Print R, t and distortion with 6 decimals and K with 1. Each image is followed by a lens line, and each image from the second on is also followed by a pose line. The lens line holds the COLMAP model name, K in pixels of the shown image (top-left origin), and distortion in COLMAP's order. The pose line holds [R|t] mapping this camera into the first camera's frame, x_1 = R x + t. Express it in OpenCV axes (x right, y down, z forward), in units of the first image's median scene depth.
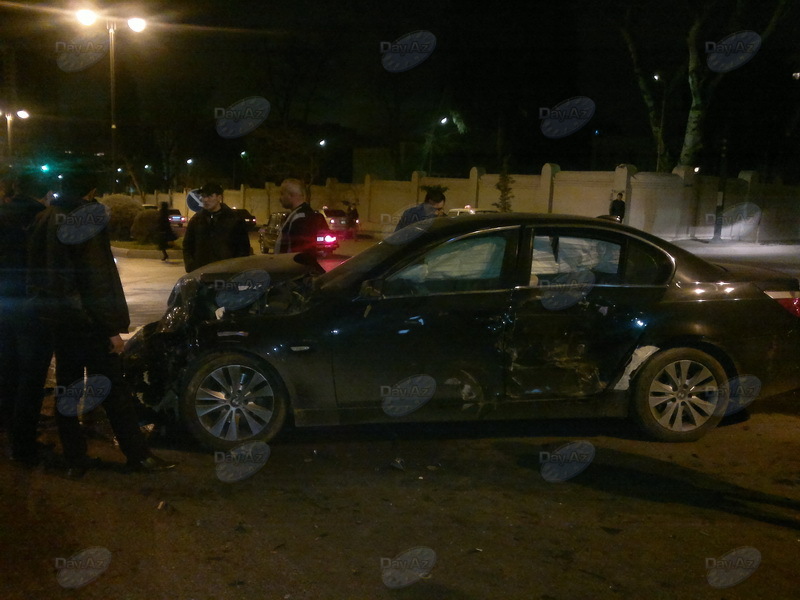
lens RADIAL K [[748.8, 0, 398.3], [0, 748.8, 301.8], [0, 0, 1]] dist [-0.018638, 0.000000]
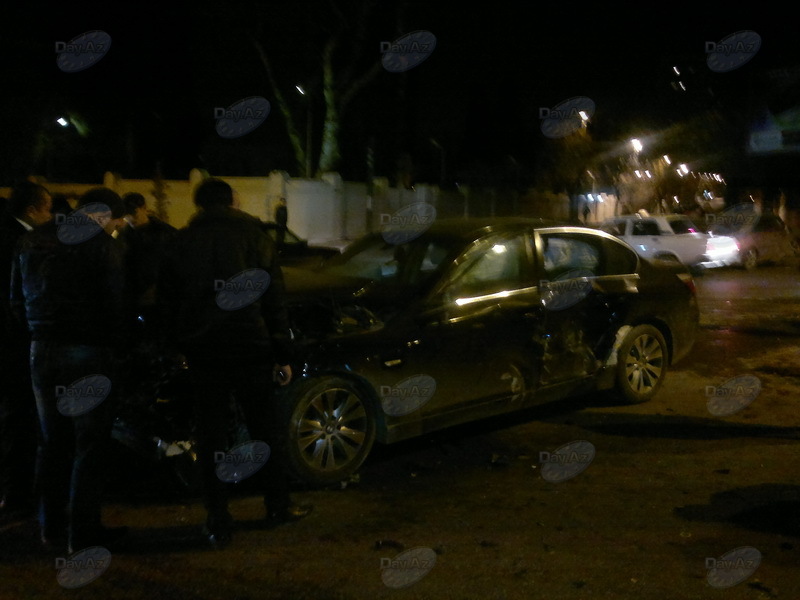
lens RADIAL K [[748.8, 0, 402.7], [0, 748.8, 296.9], [0, 0, 1]] dist [-0.018638, 0.000000]
pose [[0.854190, -0.077635, 0.514132, -0.568186], [0.084403, 0.996379, 0.010227, -0.029600], [-0.513064, 0.034658, 0.857650, 0.140966]]
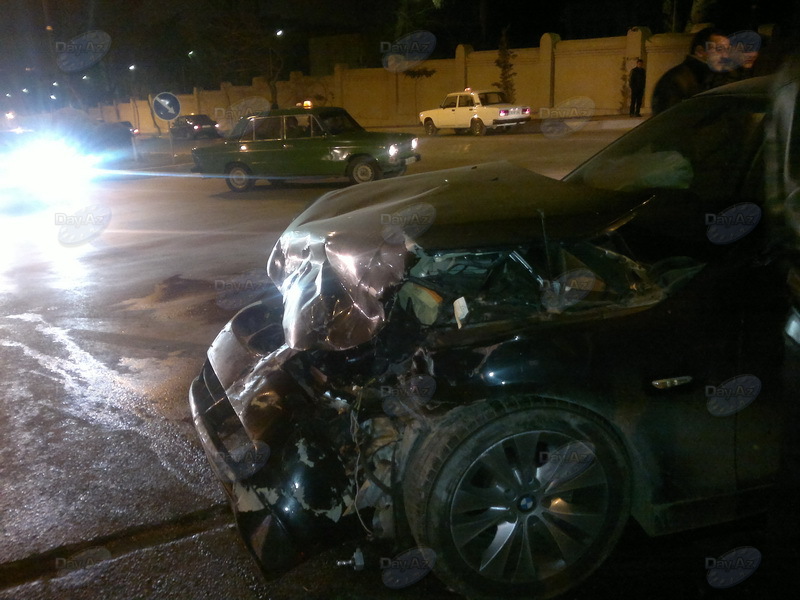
lens RADIAL K [[748.8, 0, 402.8], [0, 748.8, 294.6], [0, 0, 1]] dist [-0.018638, 0.000000]
pose [[0.994448, -0.094165, 0.046975, -0.285030], [0.087219, 0.987307, 0.132730, -0.058798], [-0.058877, -0.127896, 0.990038, 0.526200]]
